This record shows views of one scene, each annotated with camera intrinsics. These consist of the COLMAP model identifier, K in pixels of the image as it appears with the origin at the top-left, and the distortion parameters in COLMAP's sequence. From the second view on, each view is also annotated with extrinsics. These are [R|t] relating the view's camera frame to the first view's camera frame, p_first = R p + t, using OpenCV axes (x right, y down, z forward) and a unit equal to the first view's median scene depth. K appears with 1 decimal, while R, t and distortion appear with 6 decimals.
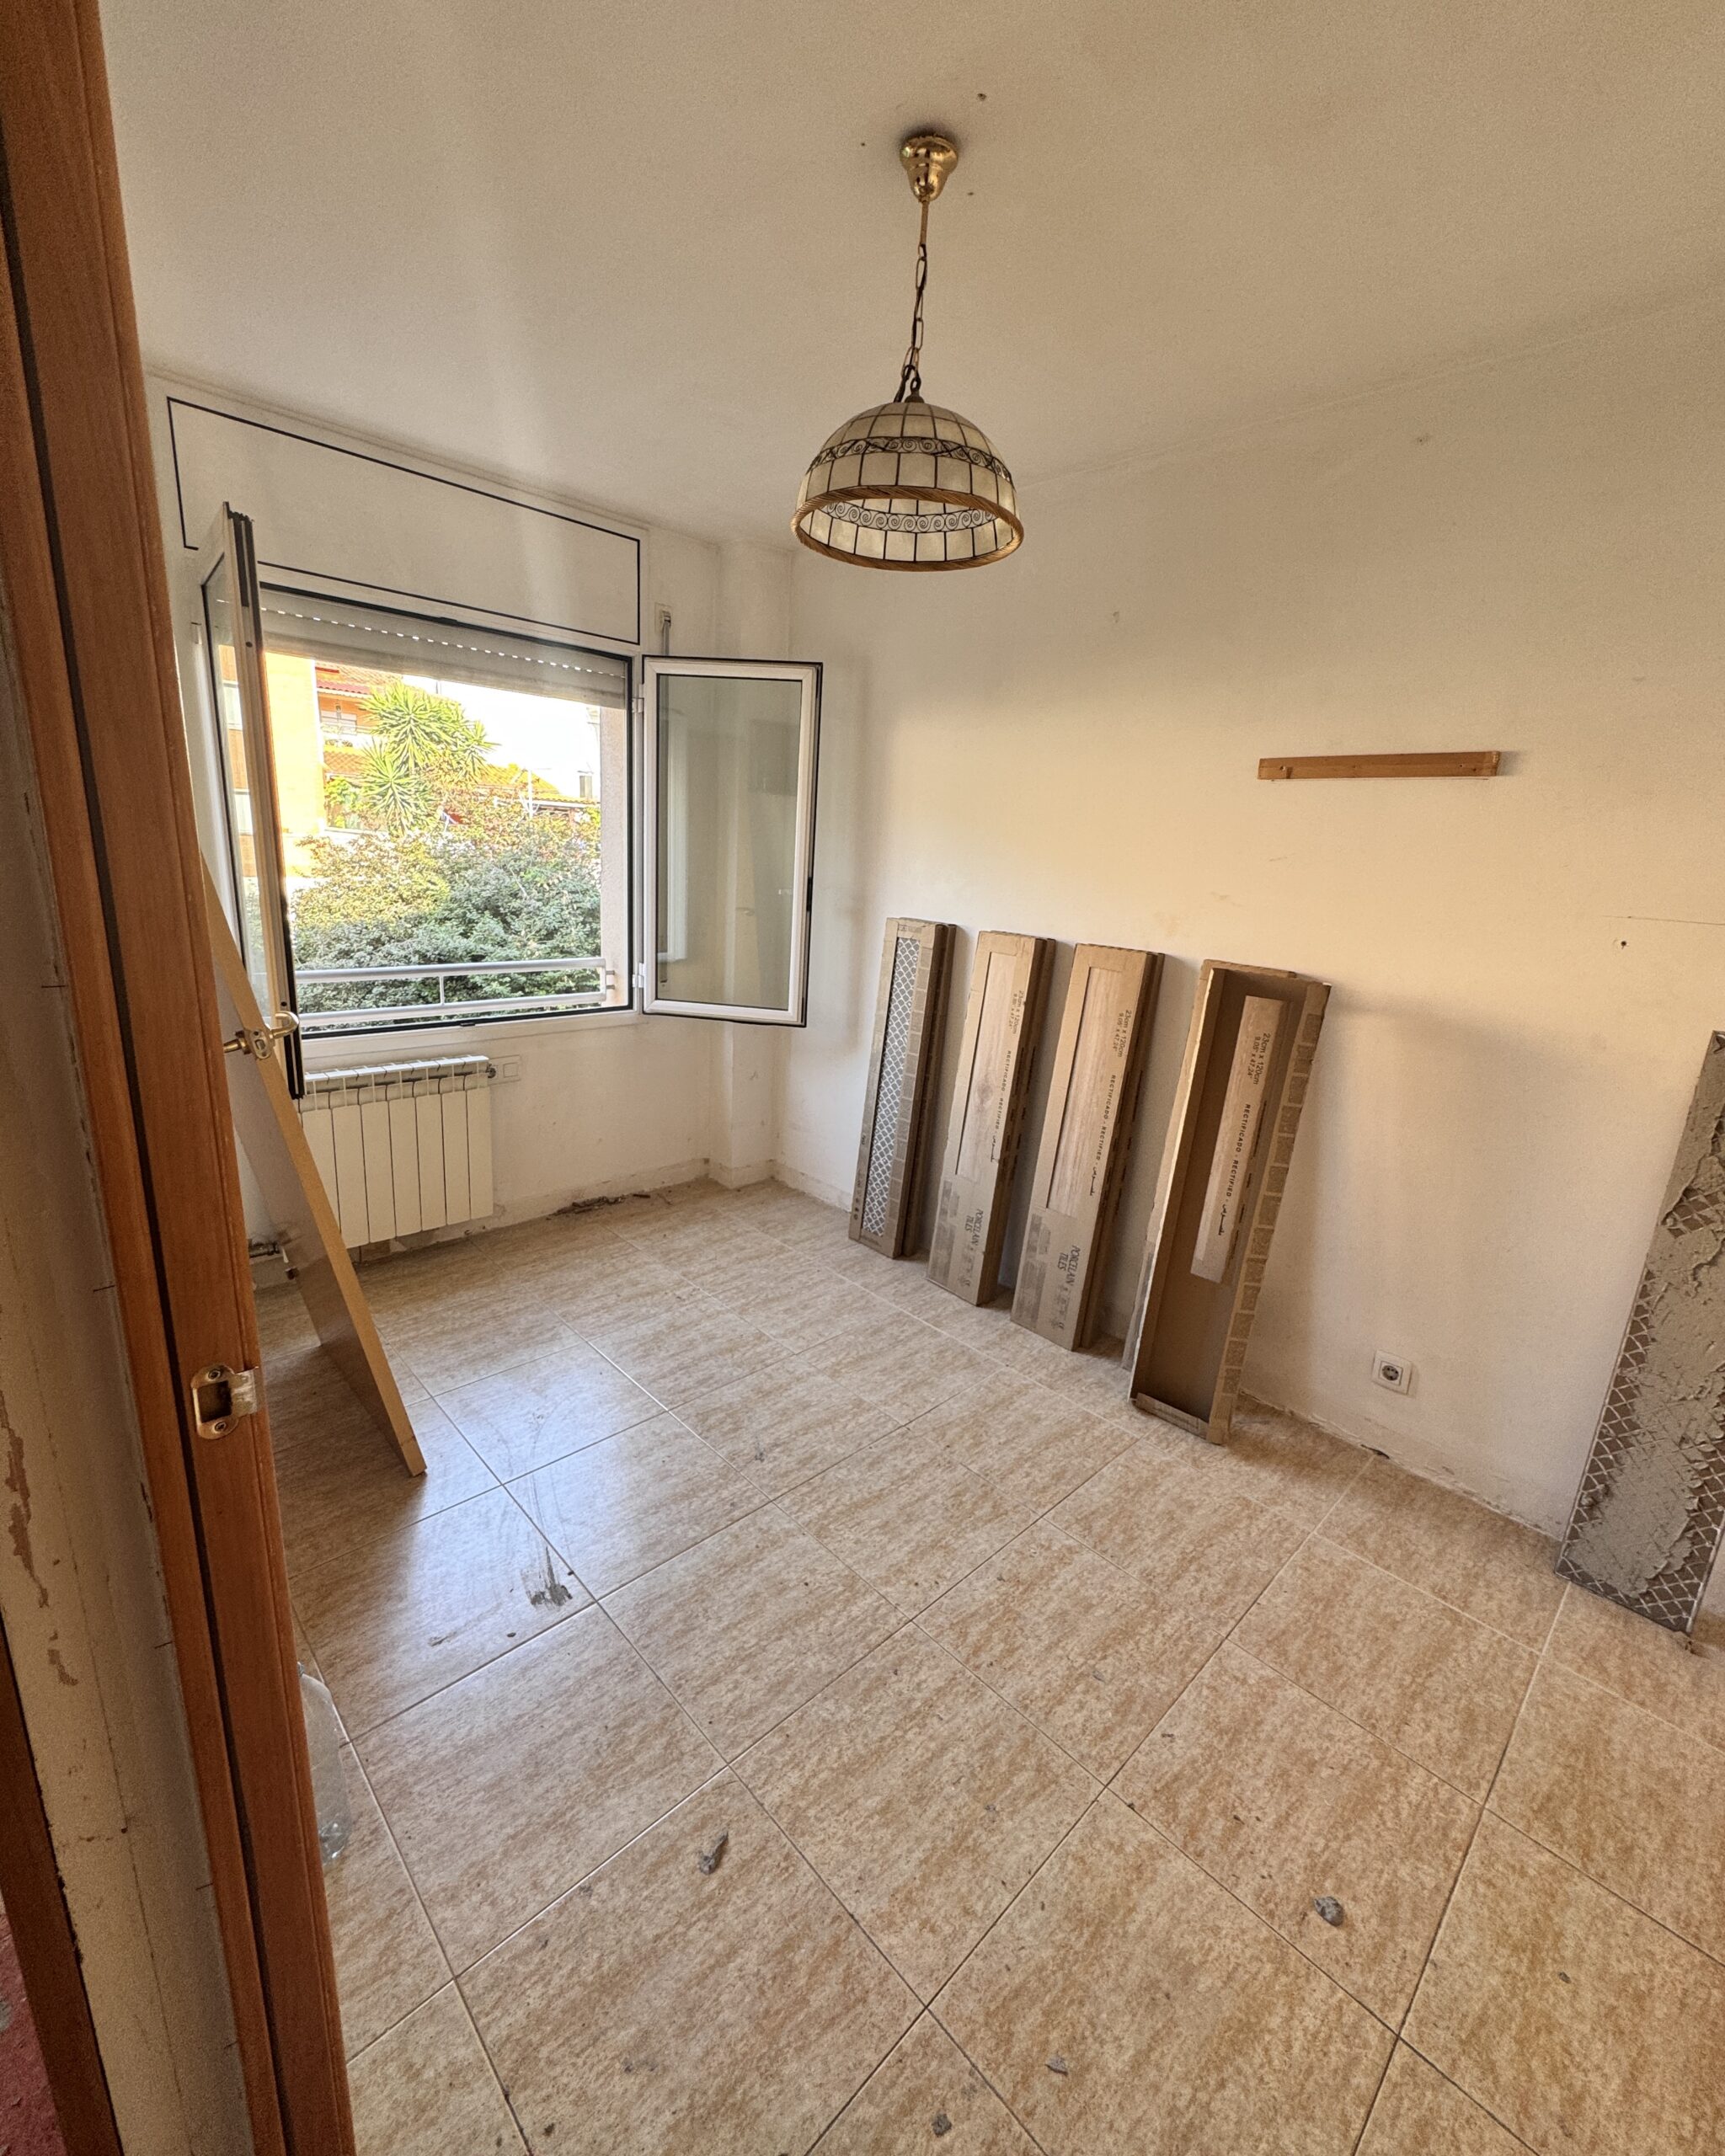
lens RADIAL K [[917.6, 0, 865.7], [0, 917.6, 1081.2], [0, 0, 1]] dist [0.000040, -0.000889]
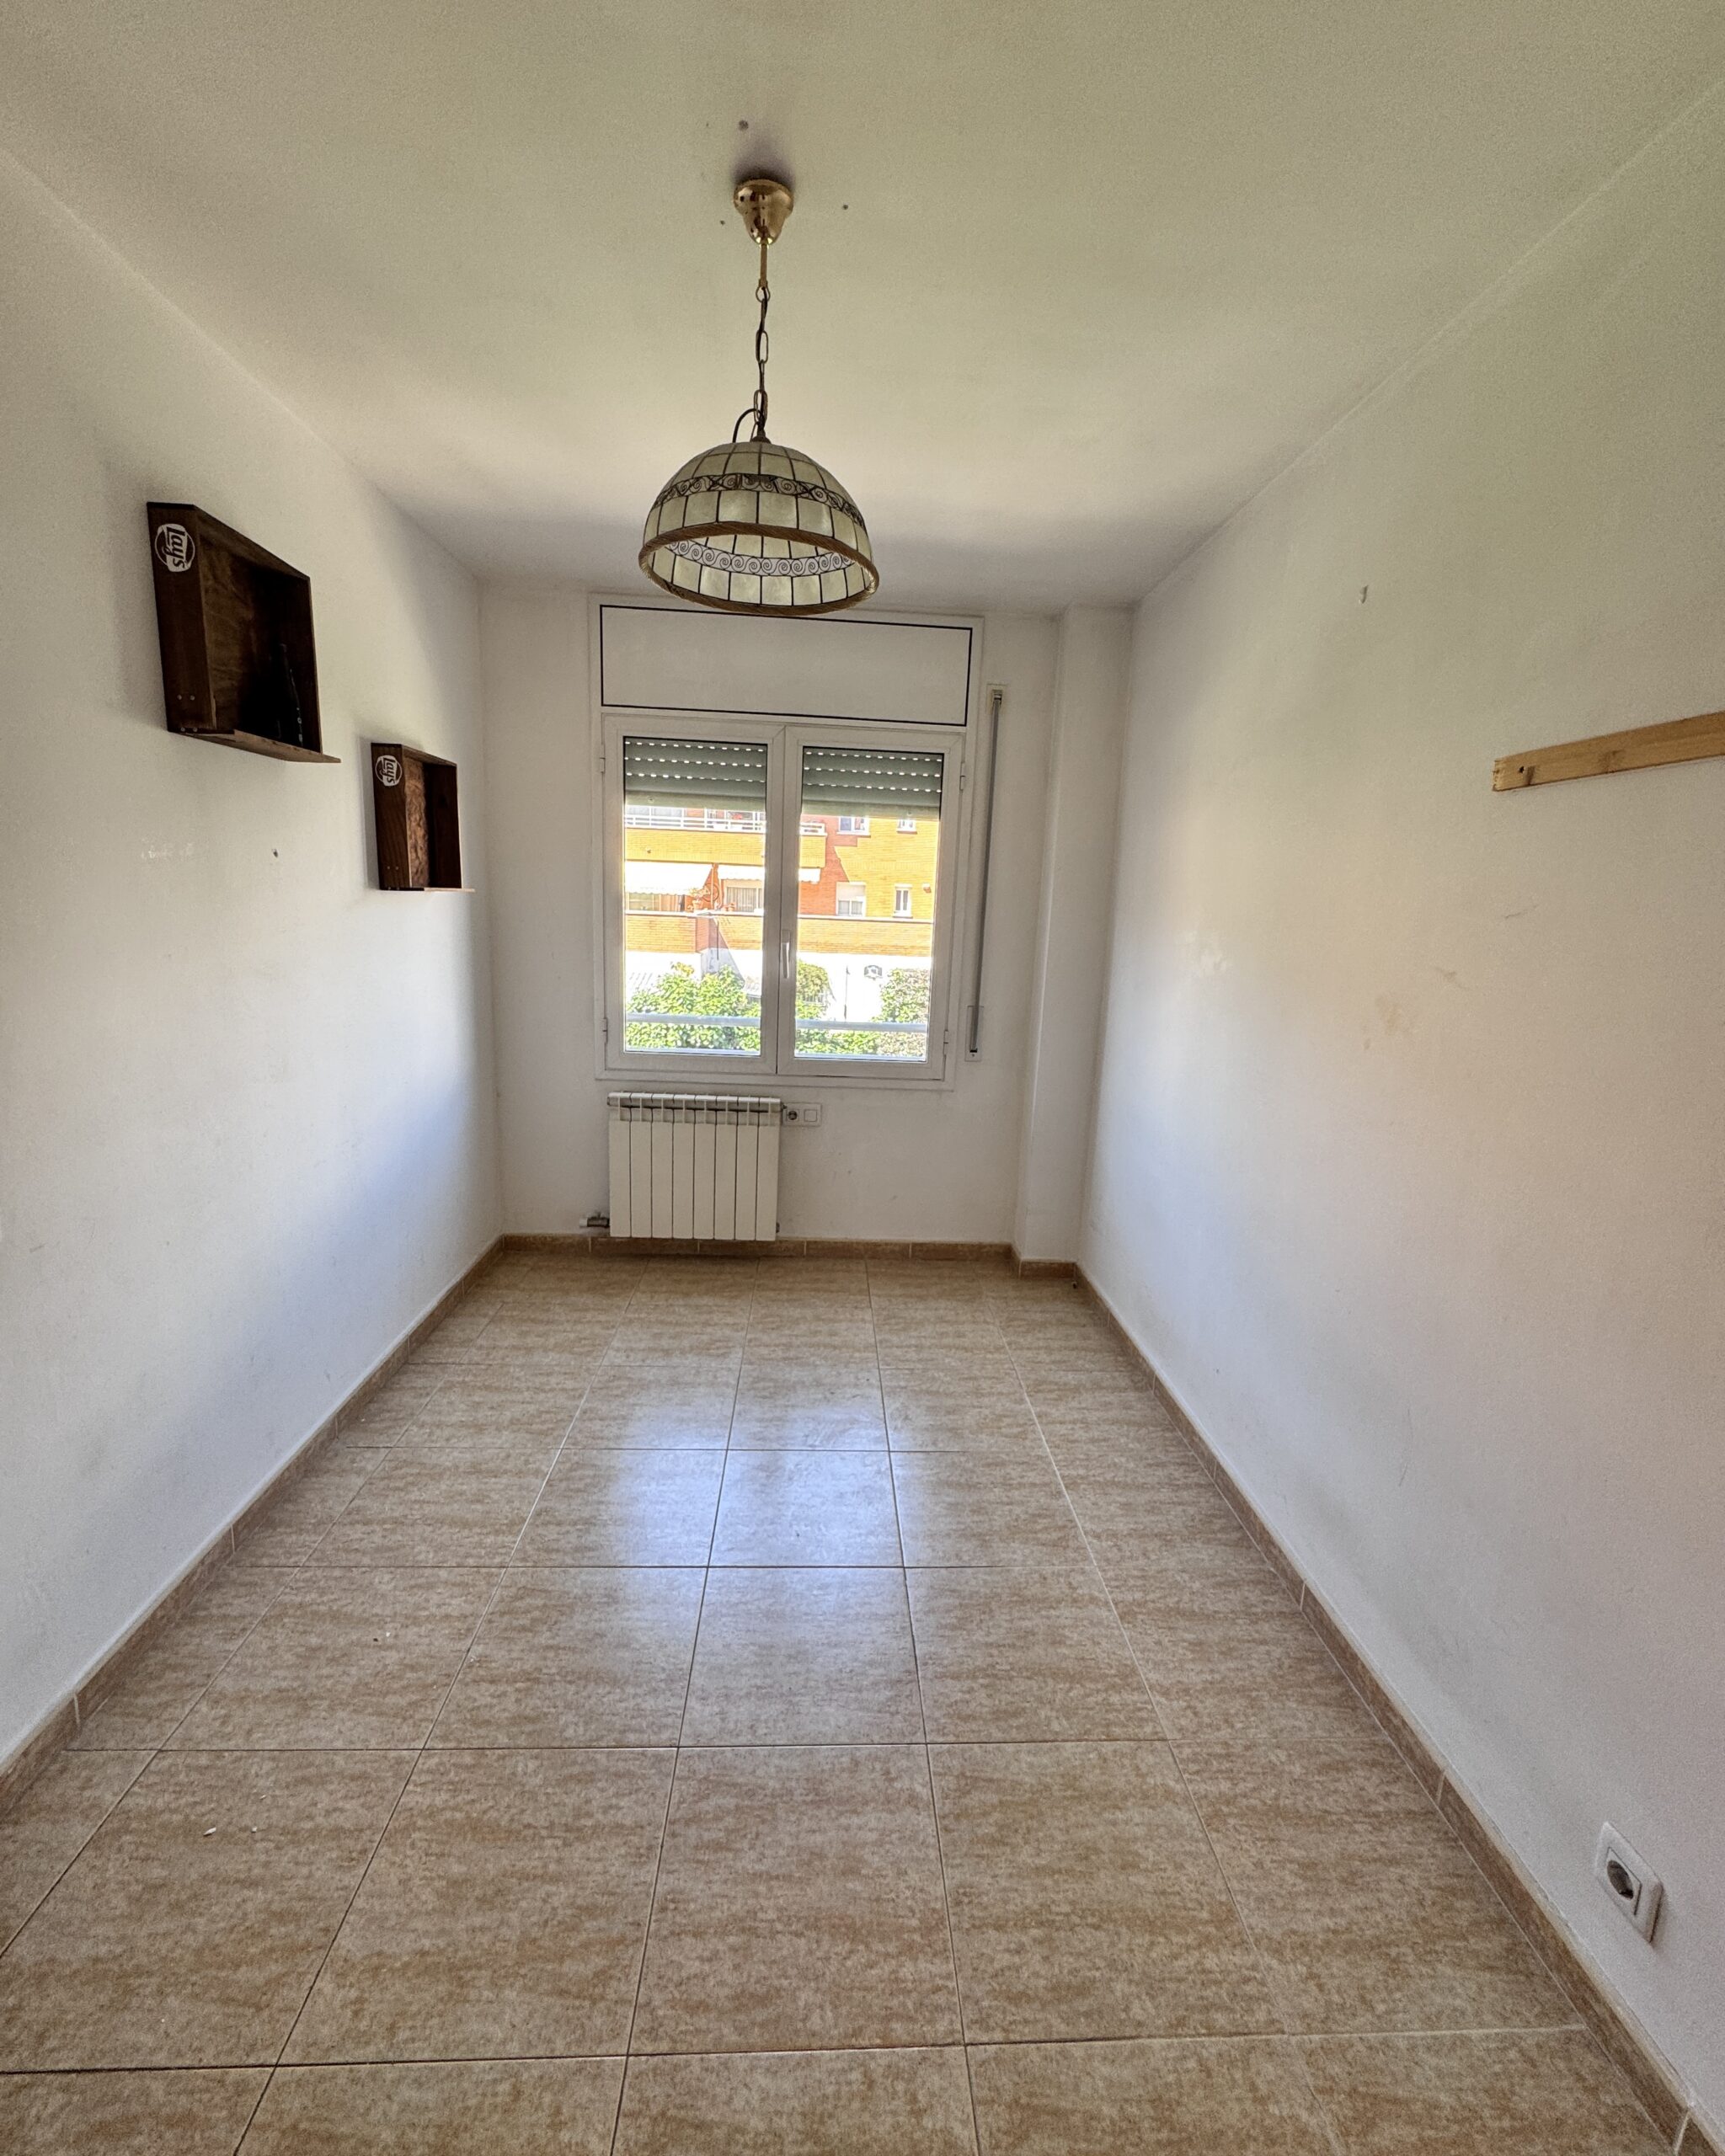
lens RADIAL K [[917.6, 0, 865.7], [0, 917.6, 1081.2], [0, 0, 1]] dist [0.000040, -0.000889]
pose [[0.750811, 0.104201, -0.652246, 0.693952], [-0.163830, 0.985999, -0.031066, -0.054306], [0.639877, 0.130182, 0.757371, 0.350329]]
